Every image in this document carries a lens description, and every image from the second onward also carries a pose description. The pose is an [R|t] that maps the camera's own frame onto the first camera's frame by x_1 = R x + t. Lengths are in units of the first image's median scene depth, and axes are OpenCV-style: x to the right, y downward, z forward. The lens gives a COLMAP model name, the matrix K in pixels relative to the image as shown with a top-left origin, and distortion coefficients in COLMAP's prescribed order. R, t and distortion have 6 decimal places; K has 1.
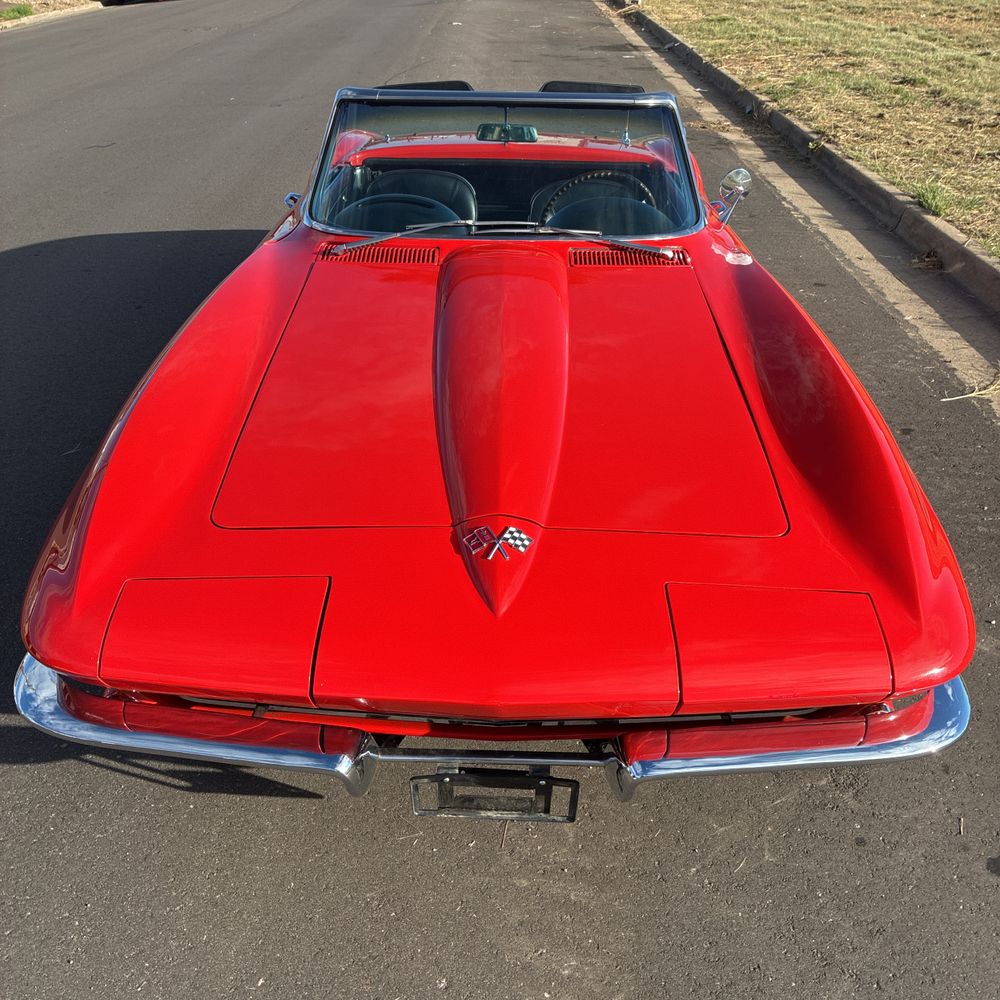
lens RADIAL K [[1003.7, 0, 502.5], [0, 1003.7, 506.3], [0, 0, 1]] dist [0.038412, -0.035439]
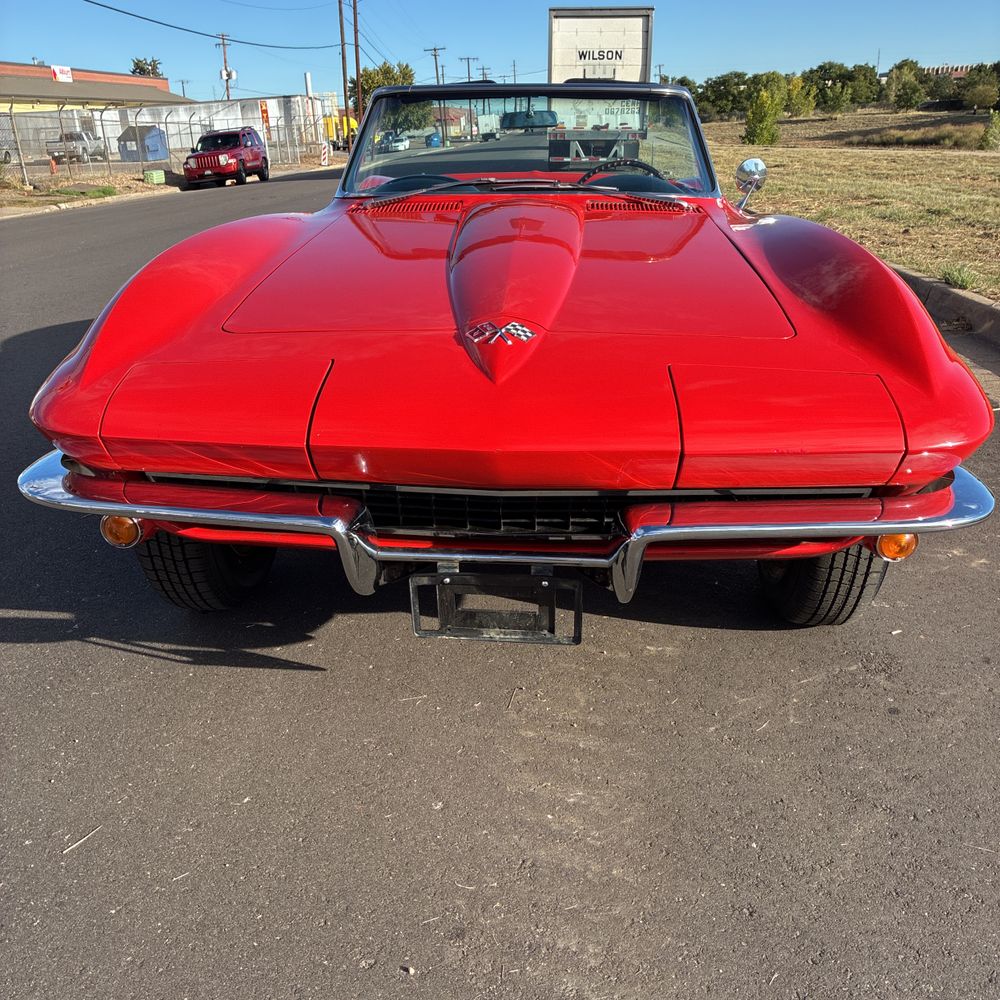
lens RADIAL K [[1009.0, 0, 495.6], [0, 1009.0, 499.3], [0, 0, 1]] dist [0.022034, -0.007766]
pose [[0.998667, 0.002493, -0.051549, 0.036223], [-0.011560, 0.984259, -0.176354, 0.316752], [0.050297, 0.176715, 0.982976, 0.030522]]
